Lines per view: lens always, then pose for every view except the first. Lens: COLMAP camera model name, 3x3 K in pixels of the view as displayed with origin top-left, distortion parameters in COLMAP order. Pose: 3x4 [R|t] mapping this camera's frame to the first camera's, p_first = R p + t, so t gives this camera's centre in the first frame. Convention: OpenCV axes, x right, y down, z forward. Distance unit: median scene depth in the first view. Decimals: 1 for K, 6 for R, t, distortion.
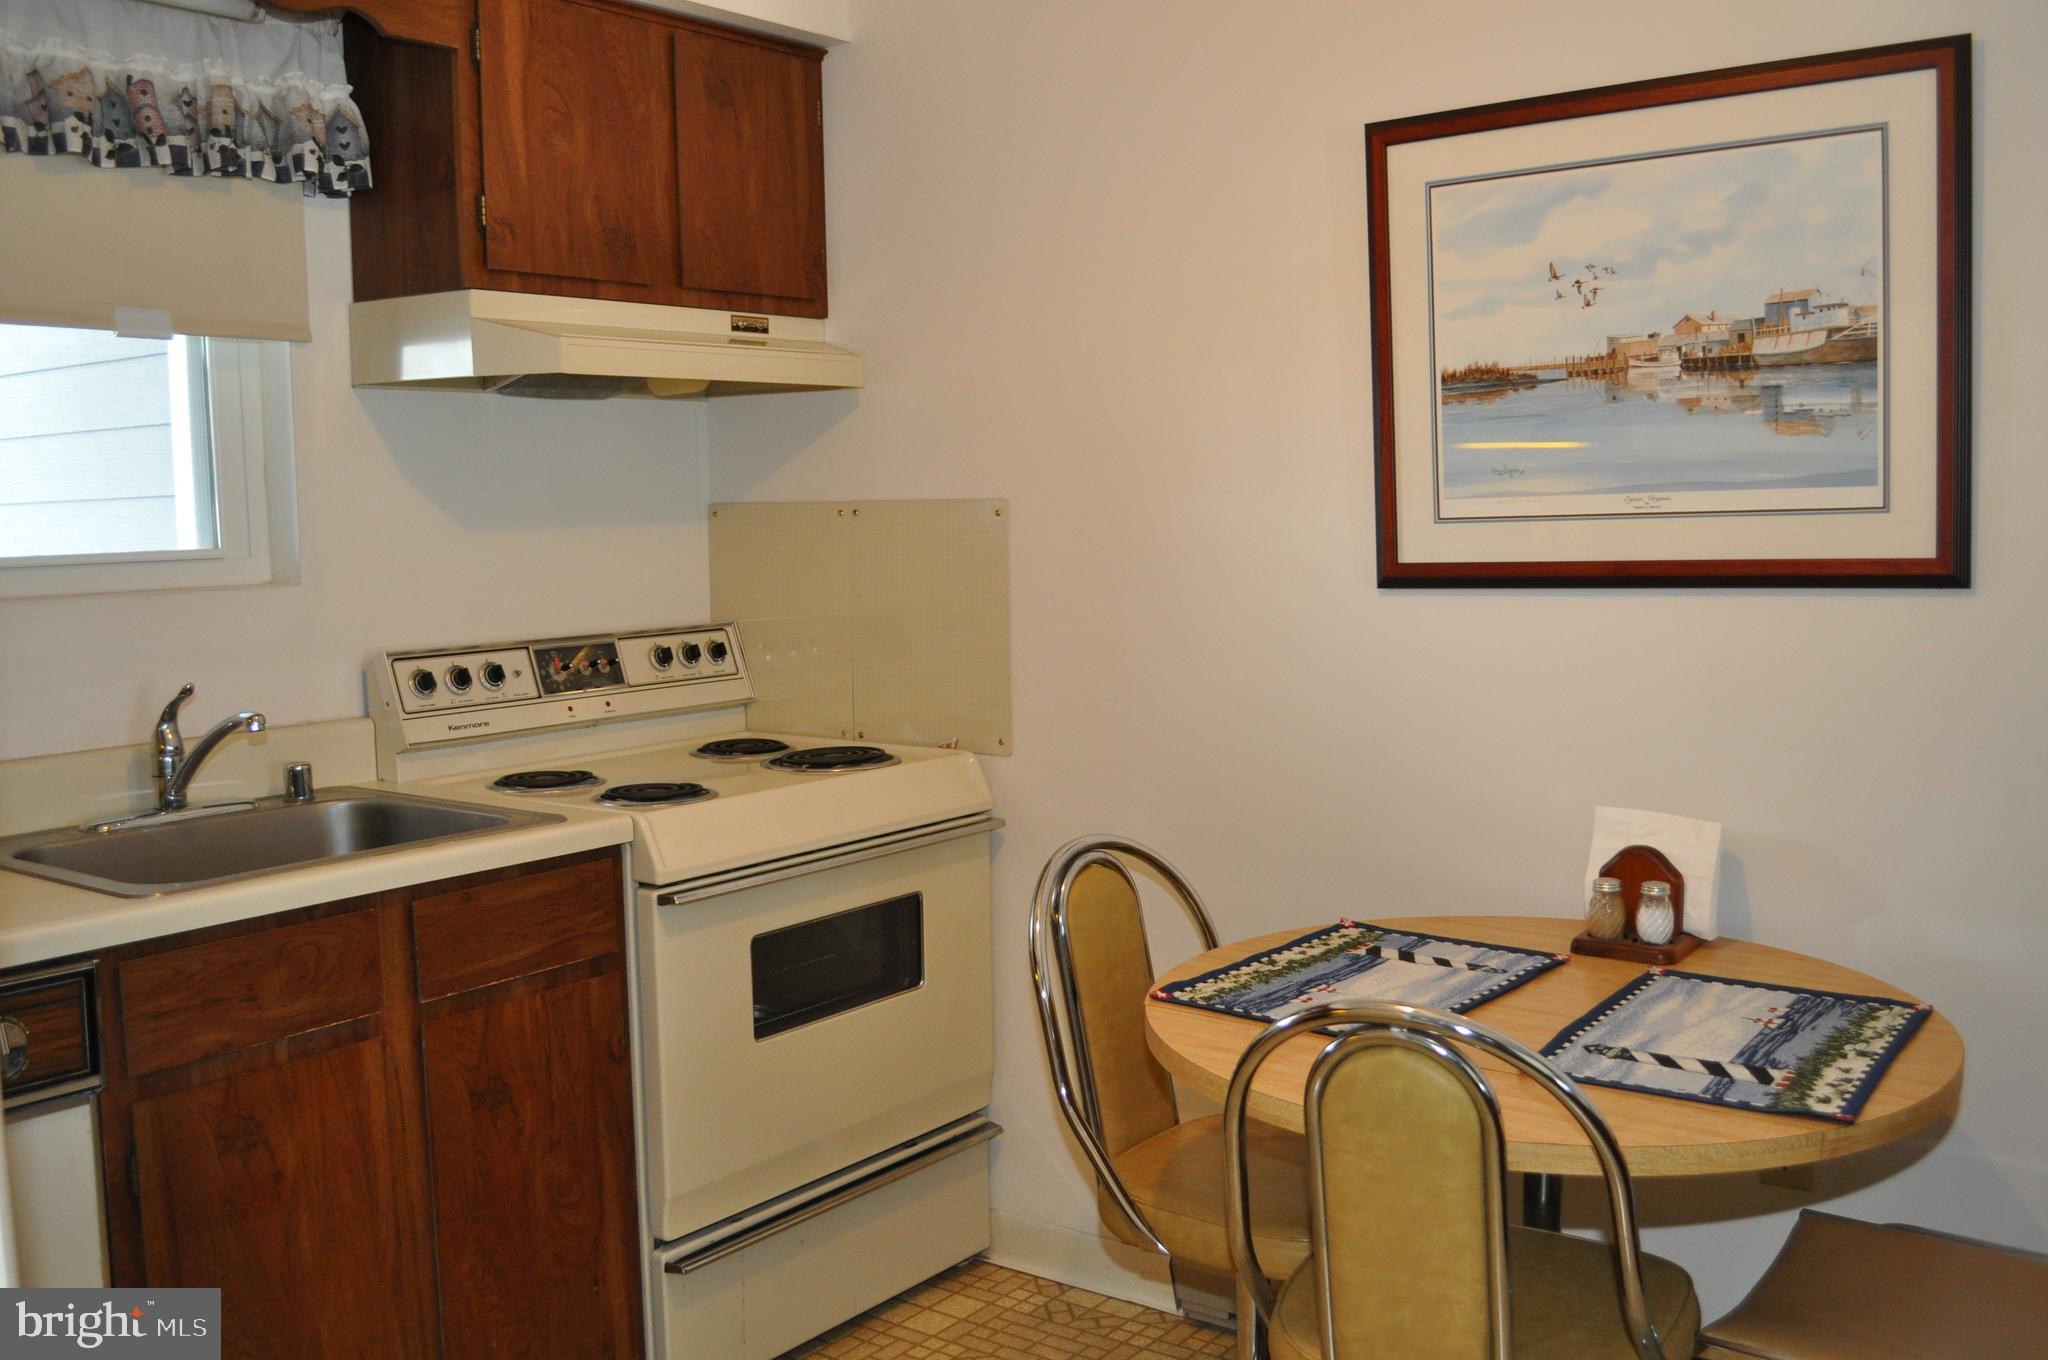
lens RADIAL K [[1888.9, 0, 1043.9], [0, 1888.9, 706.3], [0, 0, 1]] dist [-0.072646, 0.011627]
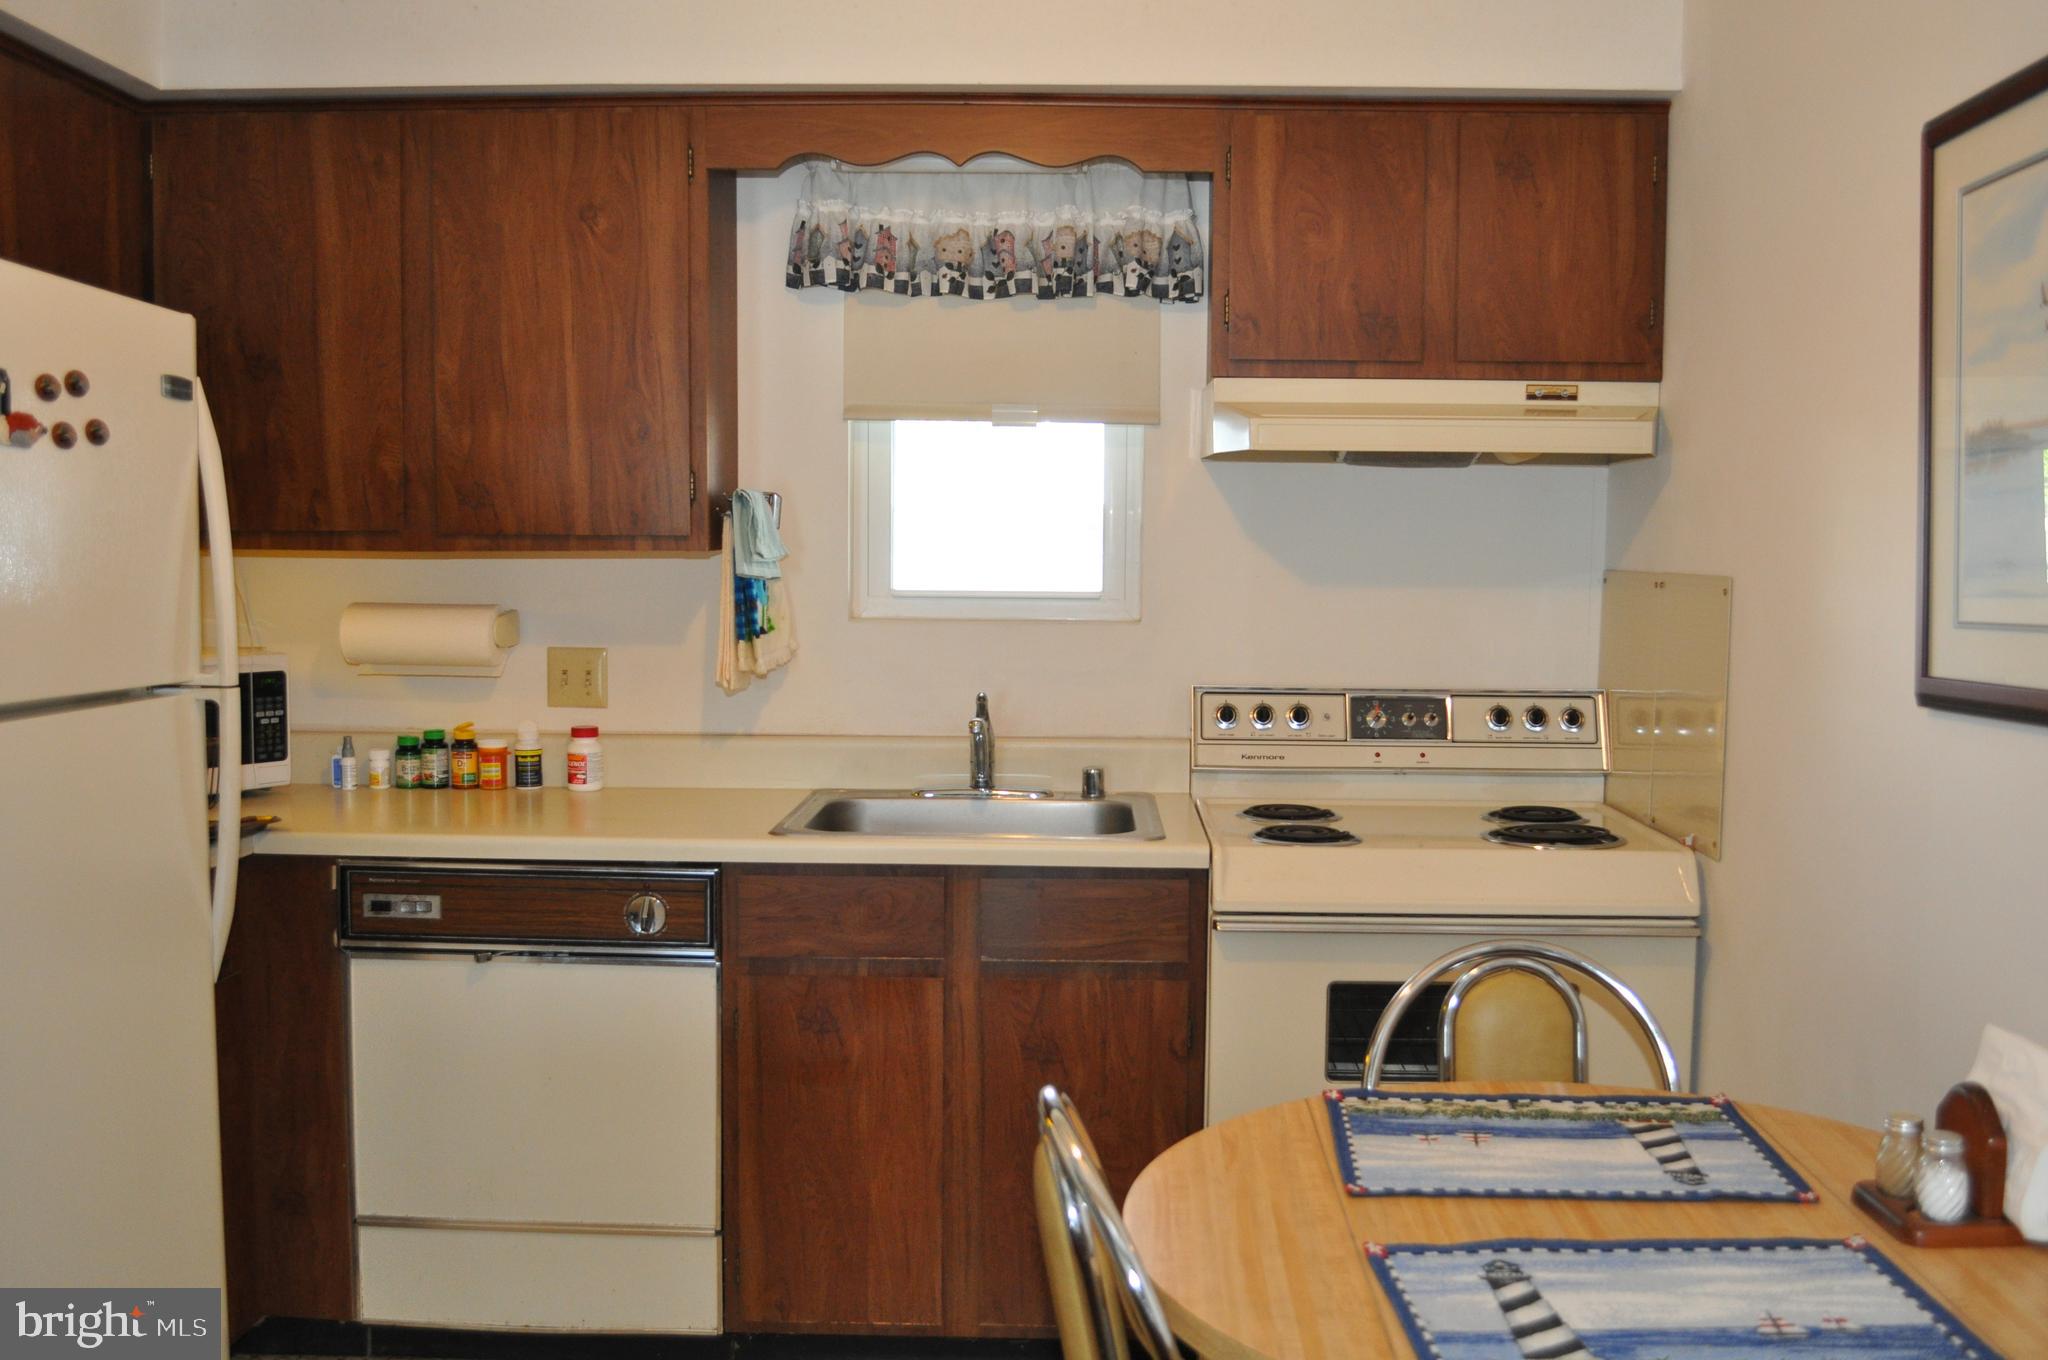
lens RADIAL K [[1888.9, 0, 1043.9], [0, 1888.9, 706.3], [0, 0, 1]] dist [-0.072646, 0.011627]
pose [[0.576984, 0.091123, -0.811656, 0.640572], [-0.109092, 0.993451, 0.033982, -0.052587], [0.809437, 0.068938, 0.583146, 0.265564]]
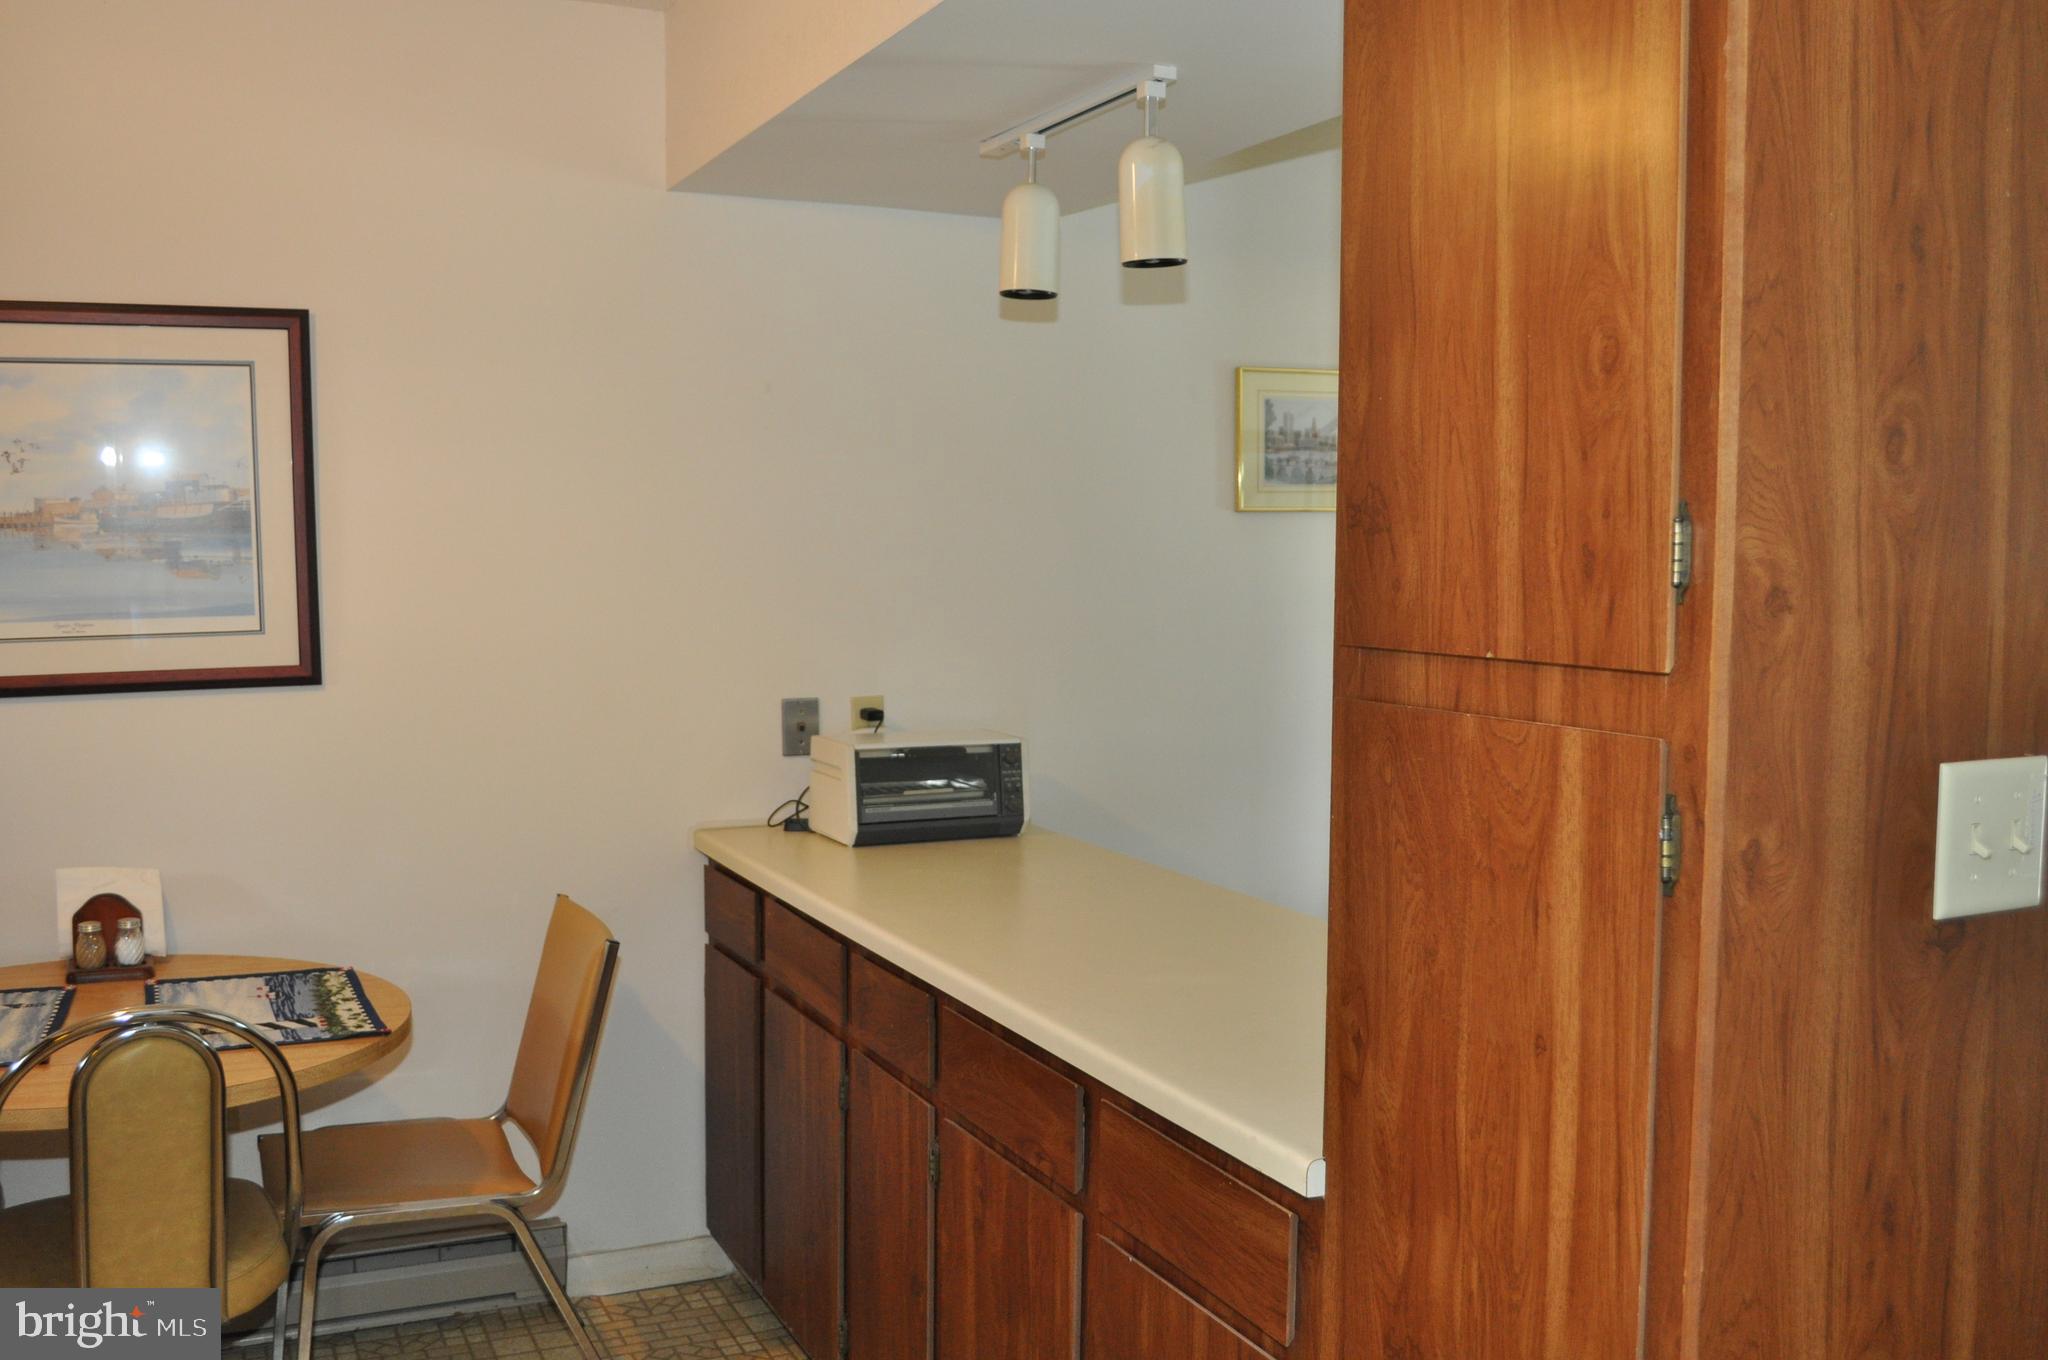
lens RADIAL K [[1888.9, 0, 1043.9], [0, 1888.9, 706.3], [0, 0, 1]] dist [-0.072646, 0.011627]
pose [[0.469058, -0.054303, 0.881496, -0.476678], [0.080962, 0.996549, 0.018309, -0.024517], [-0.879448, 0.062780, 0.471836, -0.175302]]
